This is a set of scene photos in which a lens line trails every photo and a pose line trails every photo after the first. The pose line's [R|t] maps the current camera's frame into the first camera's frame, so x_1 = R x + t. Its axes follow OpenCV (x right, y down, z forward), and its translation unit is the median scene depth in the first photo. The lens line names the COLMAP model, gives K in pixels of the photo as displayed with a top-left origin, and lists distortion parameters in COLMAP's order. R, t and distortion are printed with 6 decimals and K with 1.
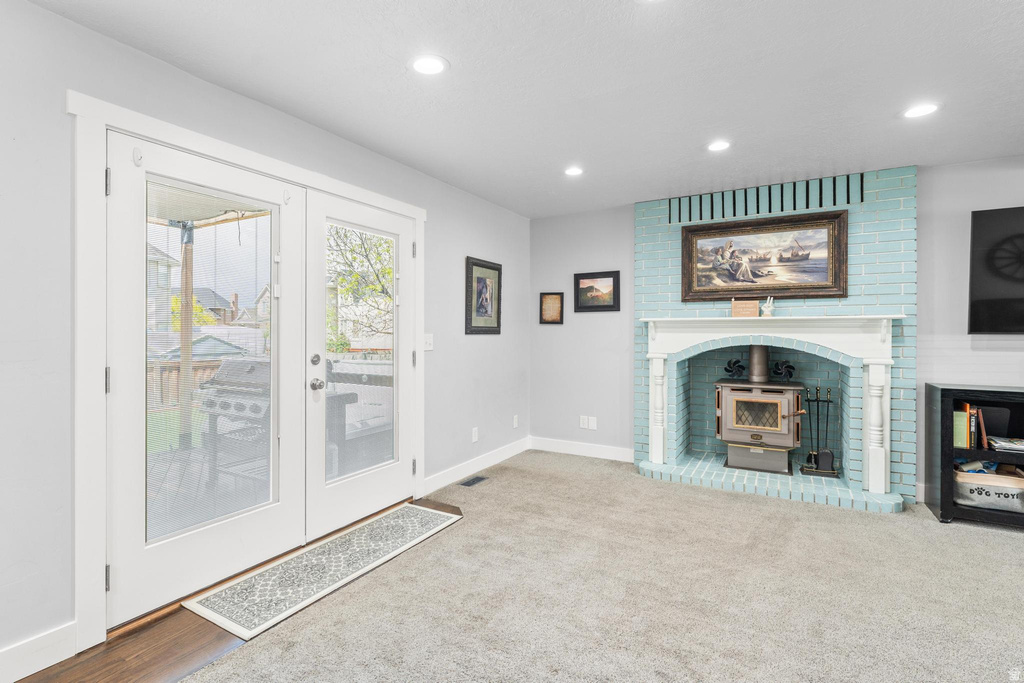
lens RADIAL K [[491.2, 0, 506.9], [0, 491.2, 334.0], [0, 0, 1]] dist [0.000172, -0.000263]
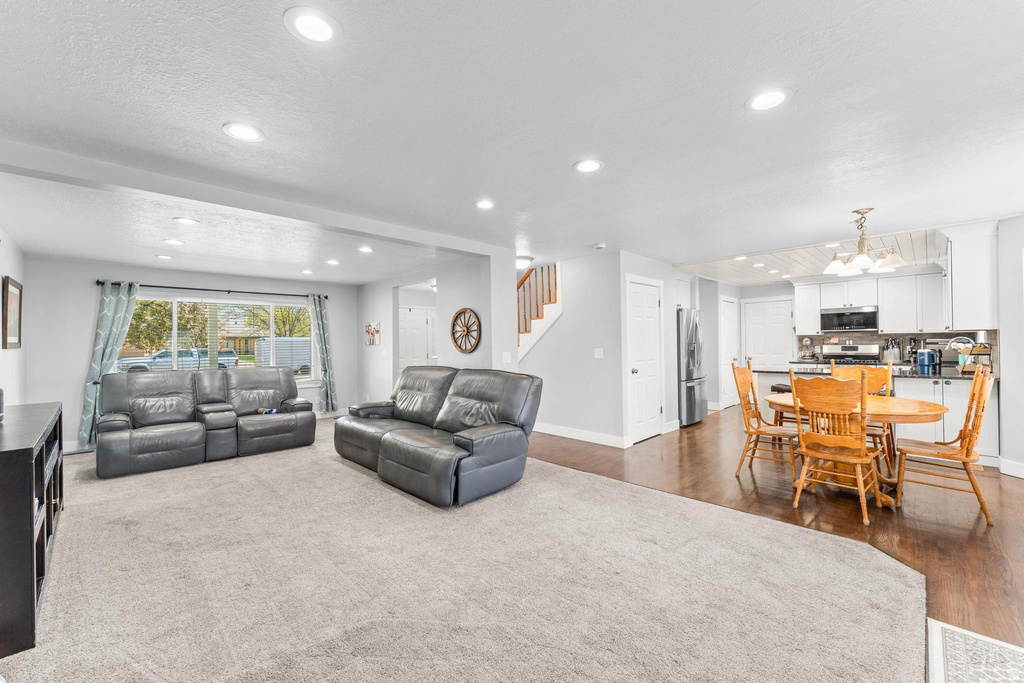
lens RADIAL K [[411.1, 0, 515.7], [0, 411.1, 342.9], [0, 0, 1]] dist [0.003431, -0.001926]
pose [[-0.967448, 0.008598, 0.252925, 0.079120], [0.010061, 0.999939, 0.004489, -0.022595], [-0.252871, 0.006888, -0.967475, 1.085895]]
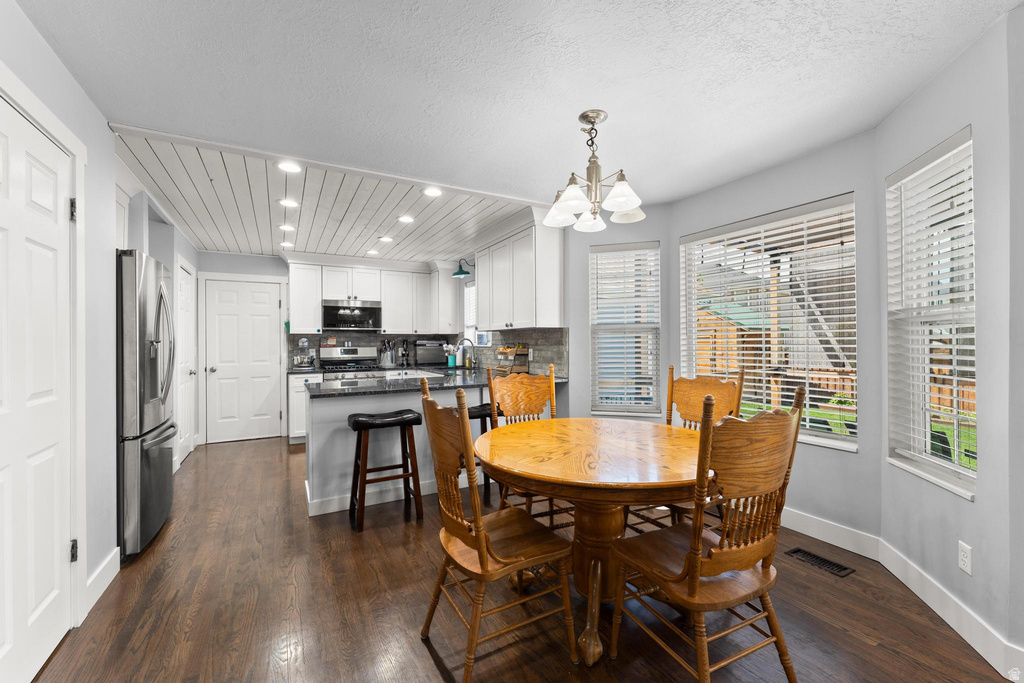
lens RADIAL K [[411.1, 0, 506.3], [0, 411.1, 342.7], [0, 0, 1]] dist [0.003431, -0.001926]
pose [[-0.511319, -0.002149, -0.859388, 0.096359], [0.001763, 0.999992, -0.003549, -0.000569], [0.859389, -0.003330, -0.511311, 0.197484]]
